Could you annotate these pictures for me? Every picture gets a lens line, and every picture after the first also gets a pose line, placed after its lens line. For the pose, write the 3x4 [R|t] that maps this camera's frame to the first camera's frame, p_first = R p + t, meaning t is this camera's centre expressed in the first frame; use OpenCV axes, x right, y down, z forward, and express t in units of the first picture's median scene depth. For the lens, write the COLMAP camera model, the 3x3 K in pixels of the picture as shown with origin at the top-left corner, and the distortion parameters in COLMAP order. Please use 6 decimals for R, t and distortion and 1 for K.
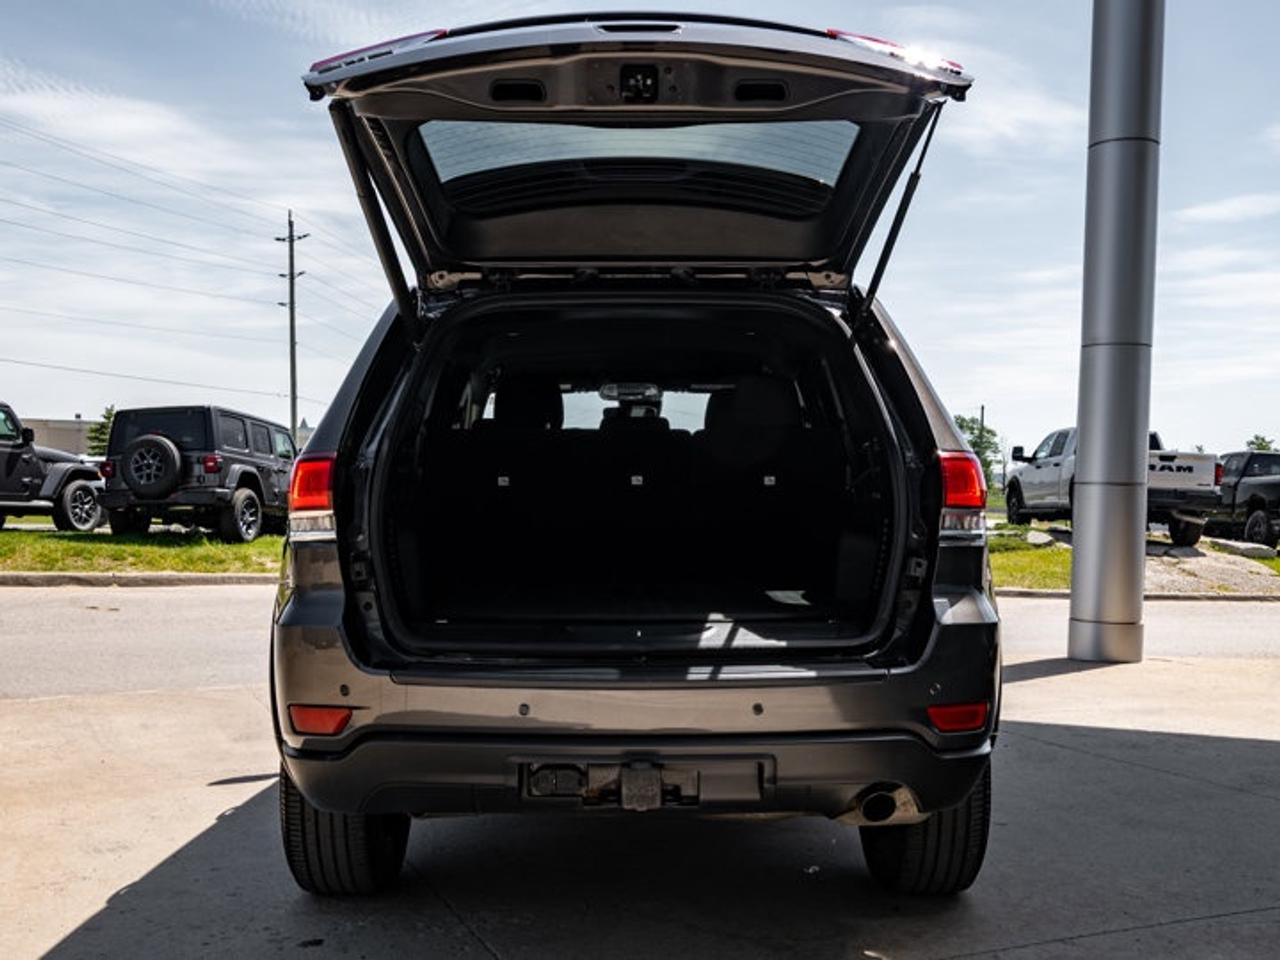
lens RADIAL K [[3149.6, 0, 640.0], [0, 3149.6, 480.0], [0, 0, 1]] dist [0.113577, 0.089457]
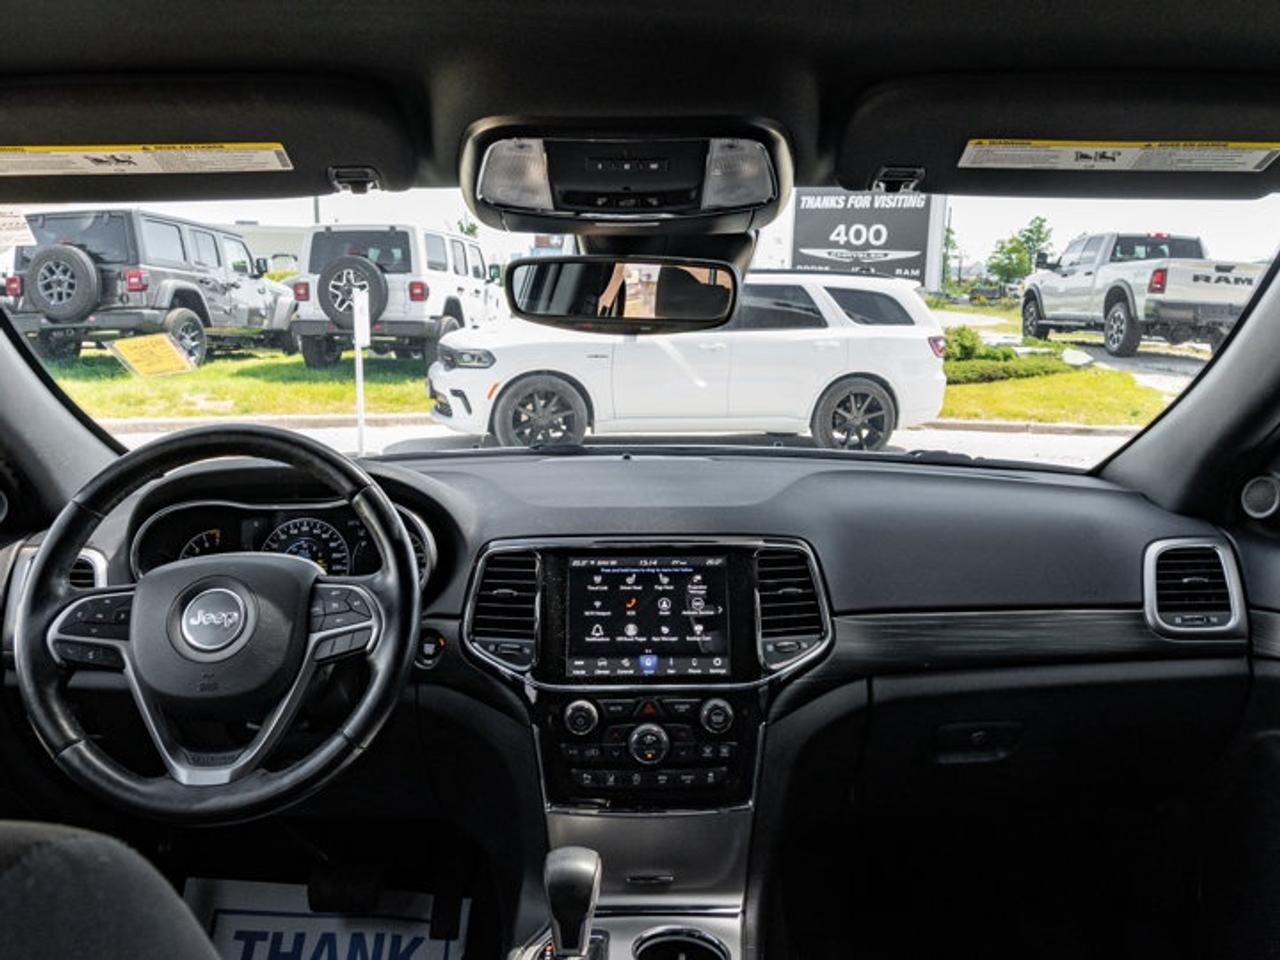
lens RADIAL K [[1124.3, 0, 640.0], [0, 1124.3, 480.0], [0, 0, 1]] dist [0.012081, 0.011633]
pose [[0.999975, 0.002143, -0.006679, 0.001673], [-0.000641, 0.976104, 0.217301, -0.018501], [0.006985, -0.217291, 0.976082, 0.690051]]
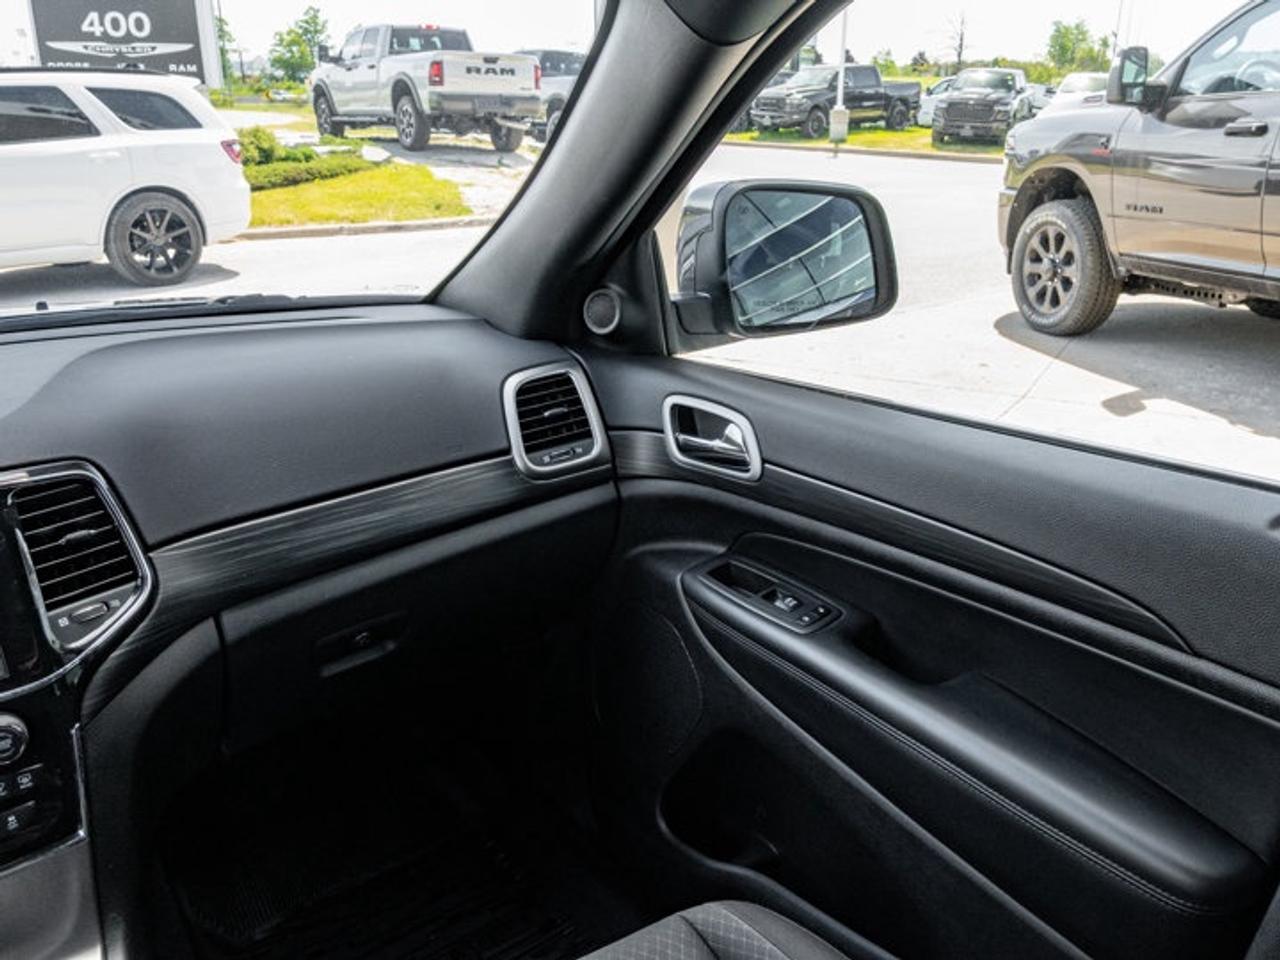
lens RADIAL K [[1078.4, 0, 640.0], [0, 1078.4, 480.0], [0, 0, 1]] dist [0.021849, -0.017832]
pose [[0.827727, -0.216030, 0.517879, 0.004756], [-0.003140, 0.921123, 0.389259, -0.018113], [-0.561122, -0.323827, 0.761760, 0.699941]]
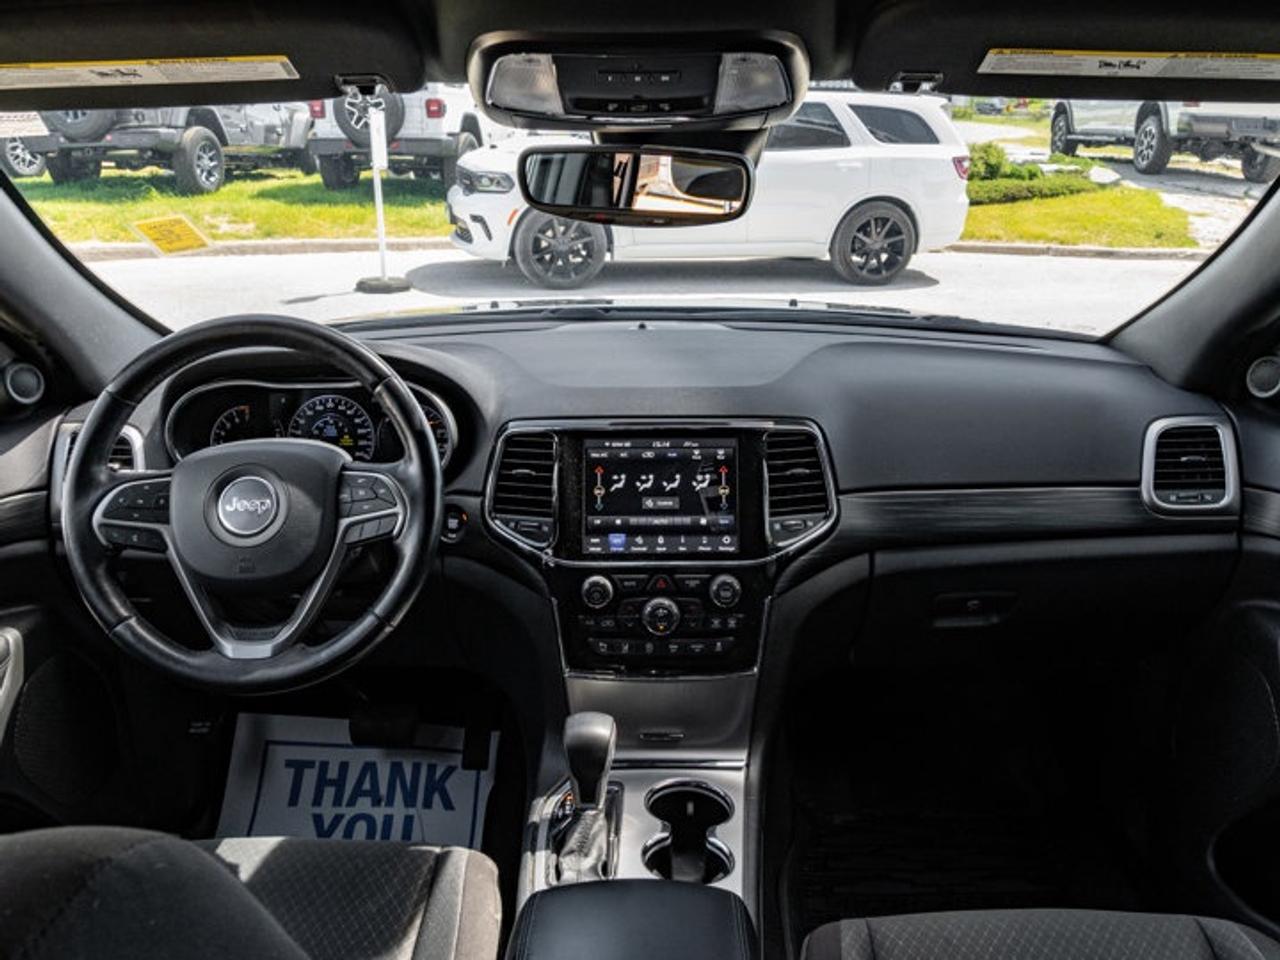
lens RADIAL K [[1096.9, 0, 640.0], [0, 1096.9, 480.0], [0, 0, 1]] dist [0.019416, -0.009340]
pose [[0.999688, 0.006592, -0.024100, 0.001916], [0.003002, 0.925889, 0.377784, -0.021116], [0.024804, -0.377739, 0.925580, 0.690528]]
